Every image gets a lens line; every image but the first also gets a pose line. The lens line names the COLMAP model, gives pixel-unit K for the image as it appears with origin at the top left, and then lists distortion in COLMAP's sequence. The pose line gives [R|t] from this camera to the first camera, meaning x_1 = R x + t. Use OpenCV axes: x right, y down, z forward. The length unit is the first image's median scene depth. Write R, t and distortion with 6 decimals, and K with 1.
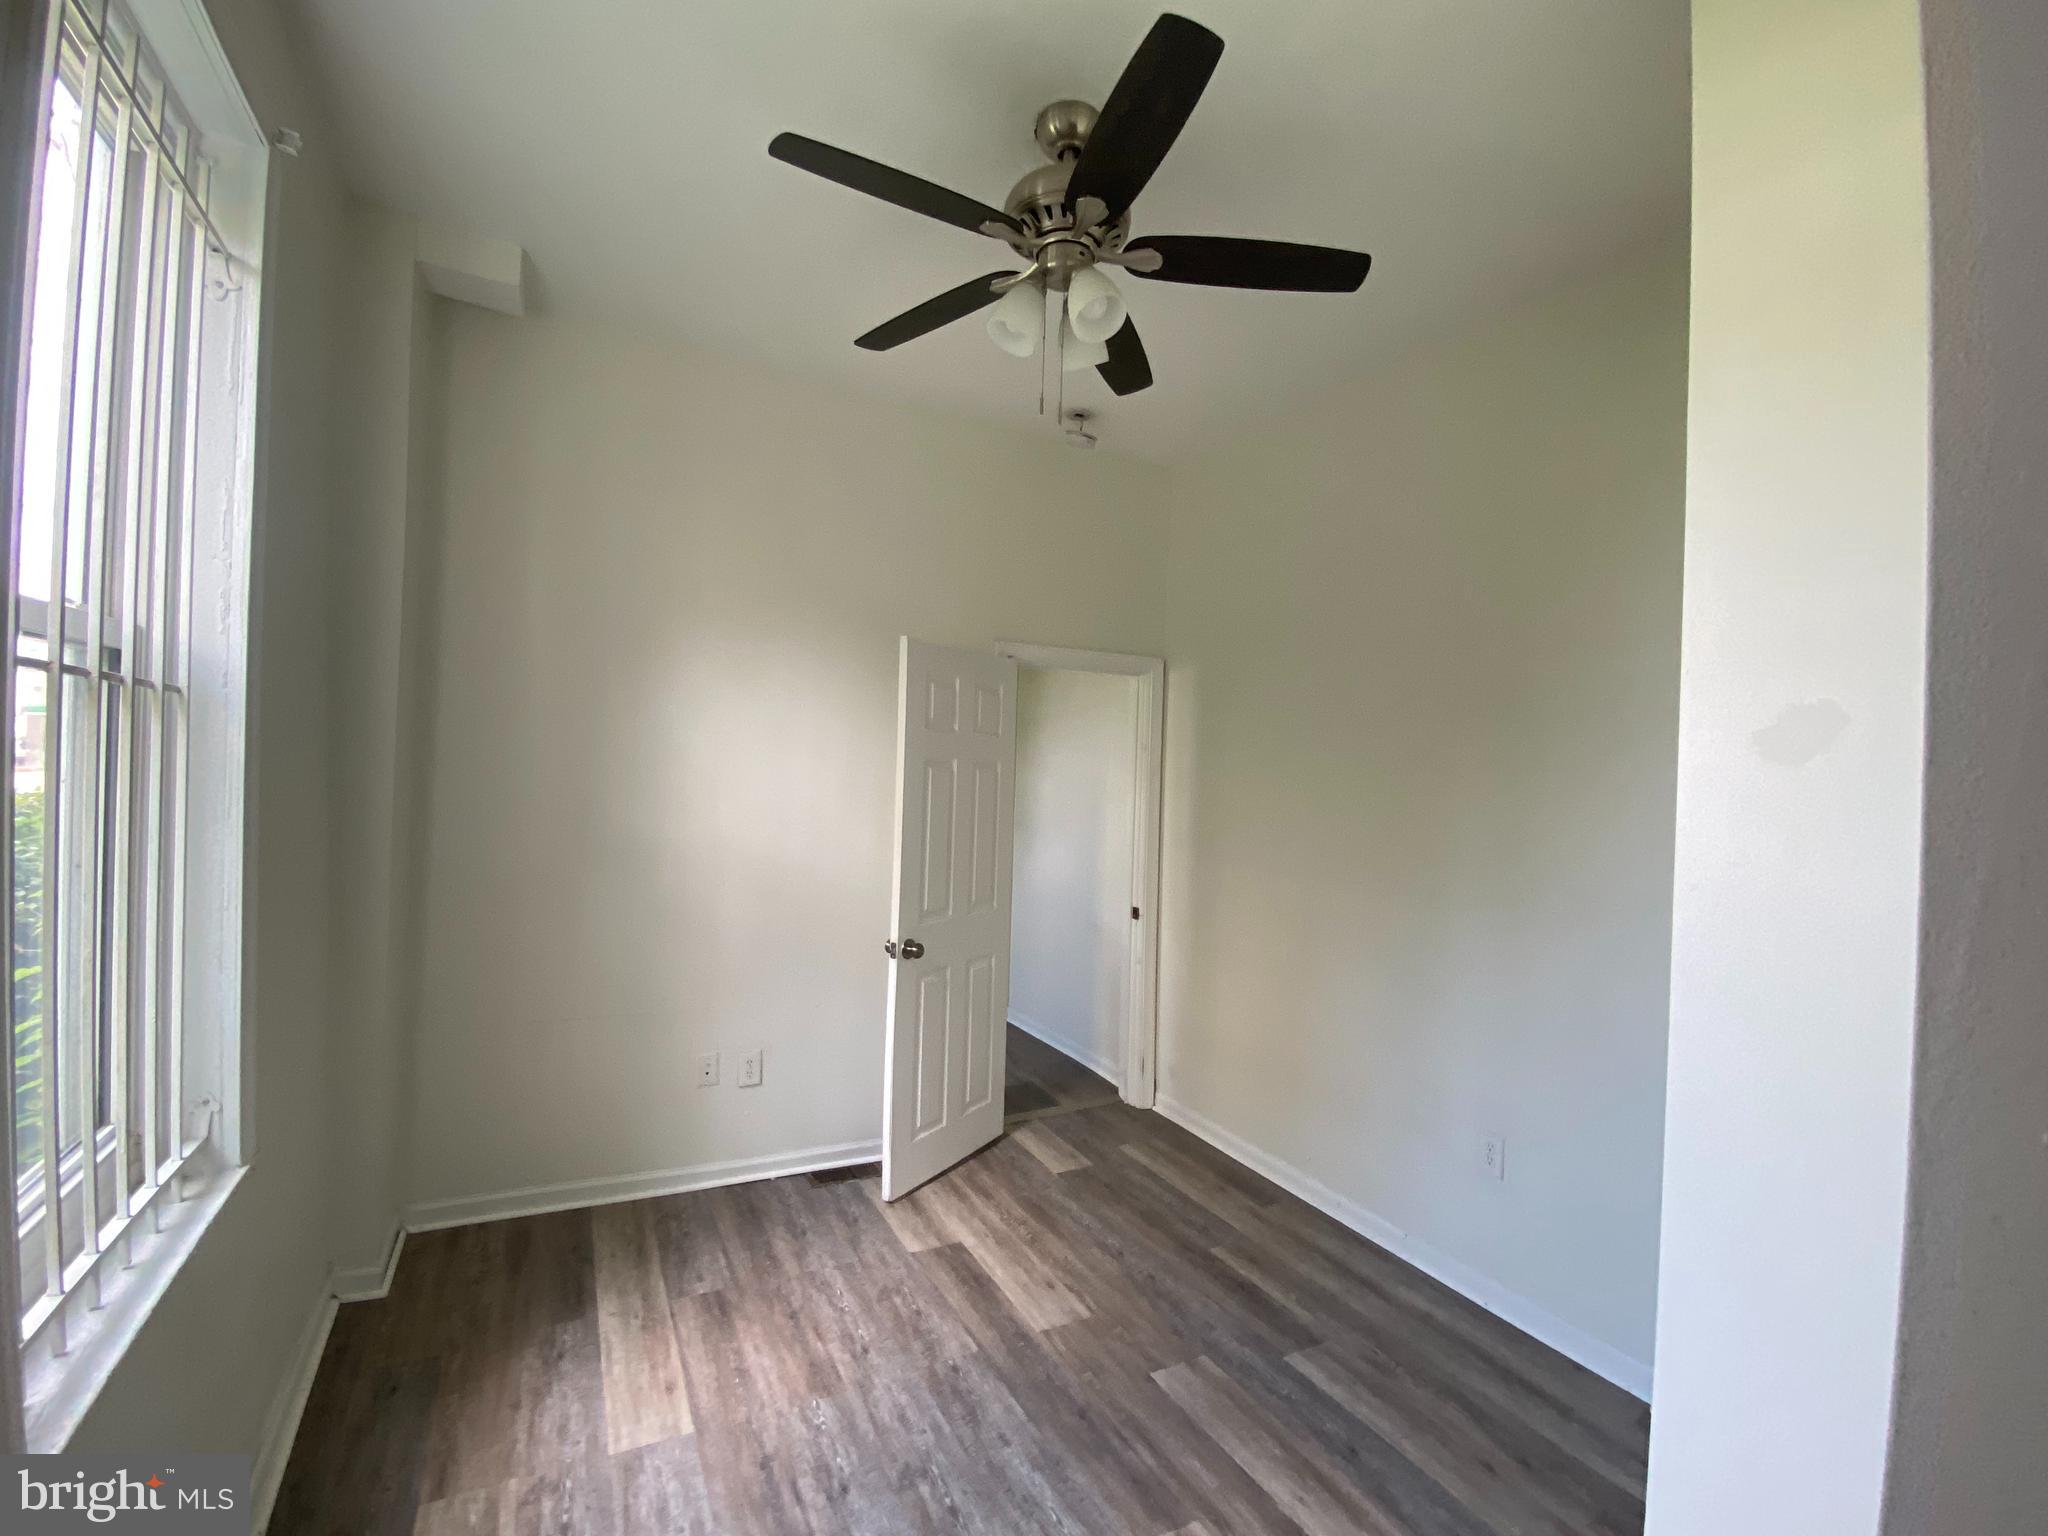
lens RADIAL K [[889.2, 0, 1023.5], [0, 889.2, 768.6], [0, 0, 1]] dist [0.000928, 0.000133]
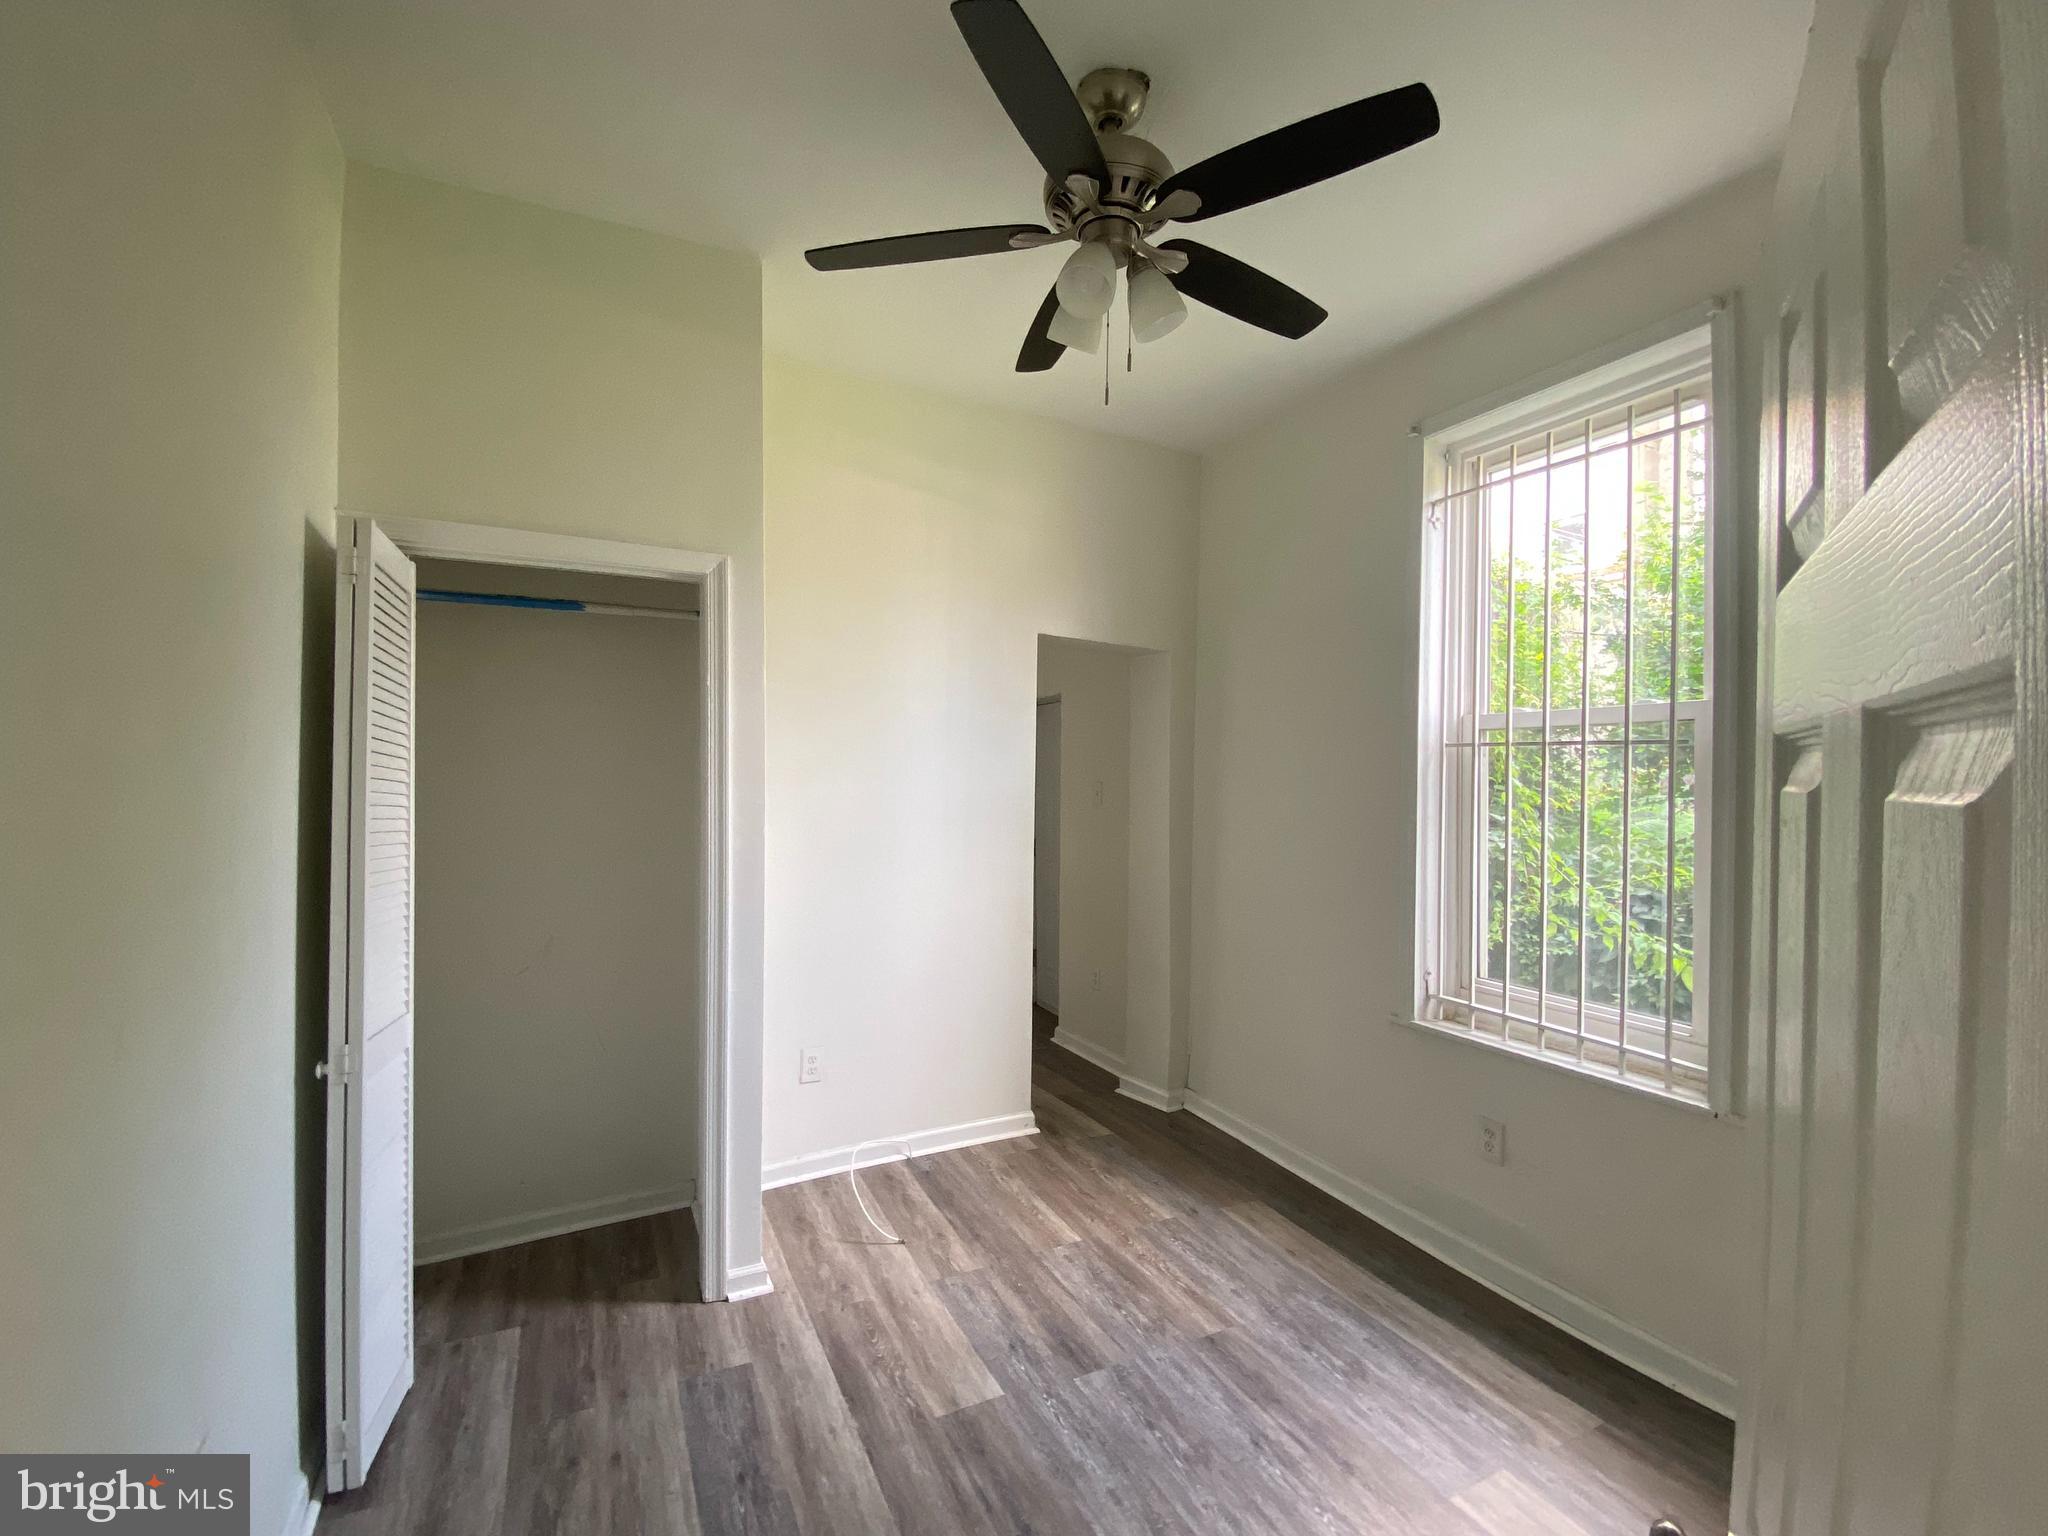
lens RADIAL K [[889.2, 0, 1020.6], [0, 889.2, 775.1], [0, 0, 1]] dist [0.000928, 0.000133]
pose [[-0.998649, -0.047753, 0.020488, 0.097559], [-0.047624, 0.998843, 0.006722, 0.007253], [-0.020785, 0.005738, -0.999768, 2.030094]]
